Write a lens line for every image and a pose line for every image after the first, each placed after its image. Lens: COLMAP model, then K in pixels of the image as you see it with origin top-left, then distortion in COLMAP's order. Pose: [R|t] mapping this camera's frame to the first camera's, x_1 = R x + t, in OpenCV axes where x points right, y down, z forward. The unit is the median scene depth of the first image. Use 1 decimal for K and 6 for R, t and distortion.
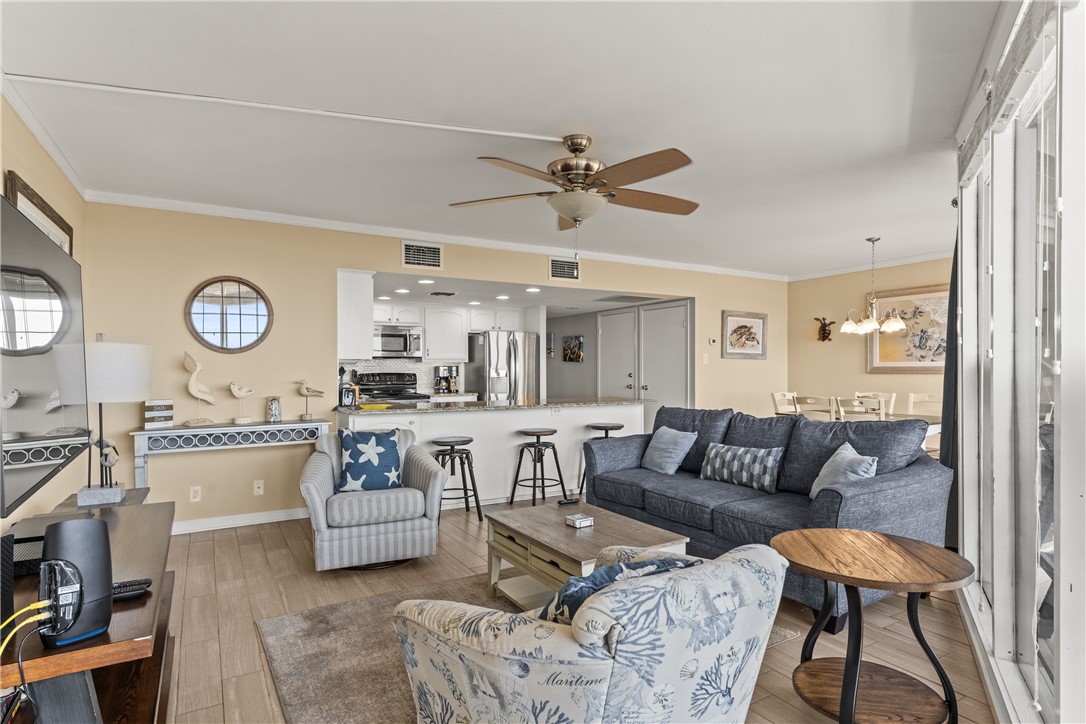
lens RADIAL K [[583.8, 0, 543.0], [0, 583.8, 362.0], [0, 0, 1]] dist [0.000115, -0.000019]
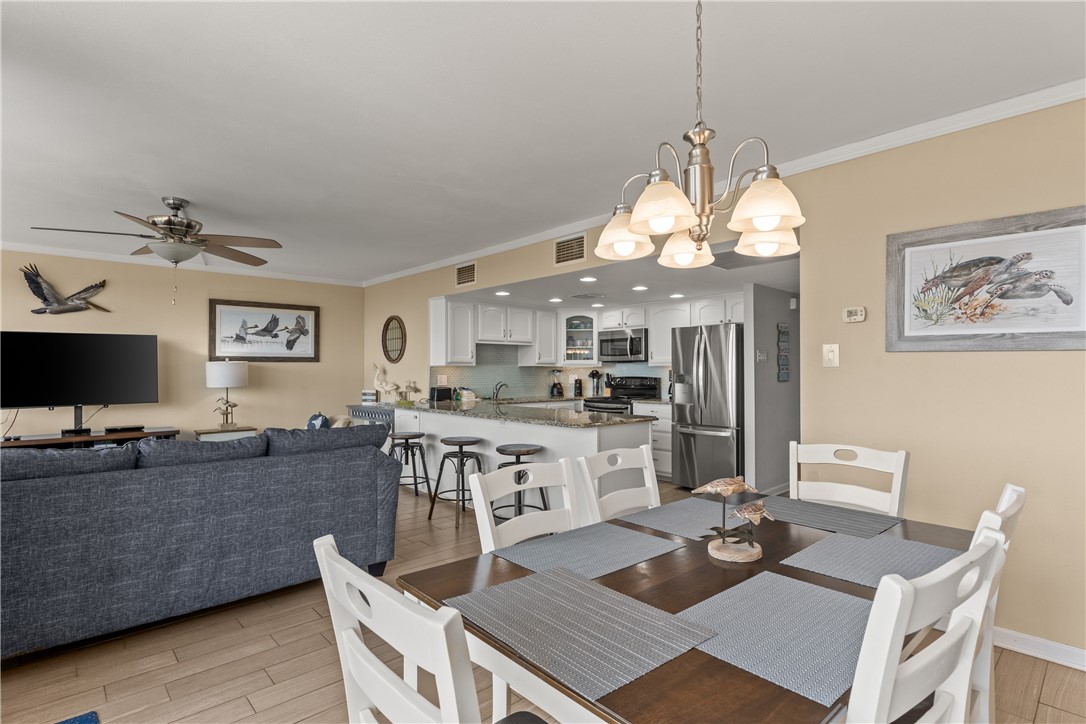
lens RADIAL K [[530.4, 0, 543.0], [0, 530.4, 362.0], [0, 0, 1]] dist [-0.000278, 0.000005]
pose [[0.209884, -0.012095, -0.977651, 0.862465], [0.011801, 0.999882, -0.009837, 0.001740], [0.977655, -0.009472, 0.210002, 0.949841]]
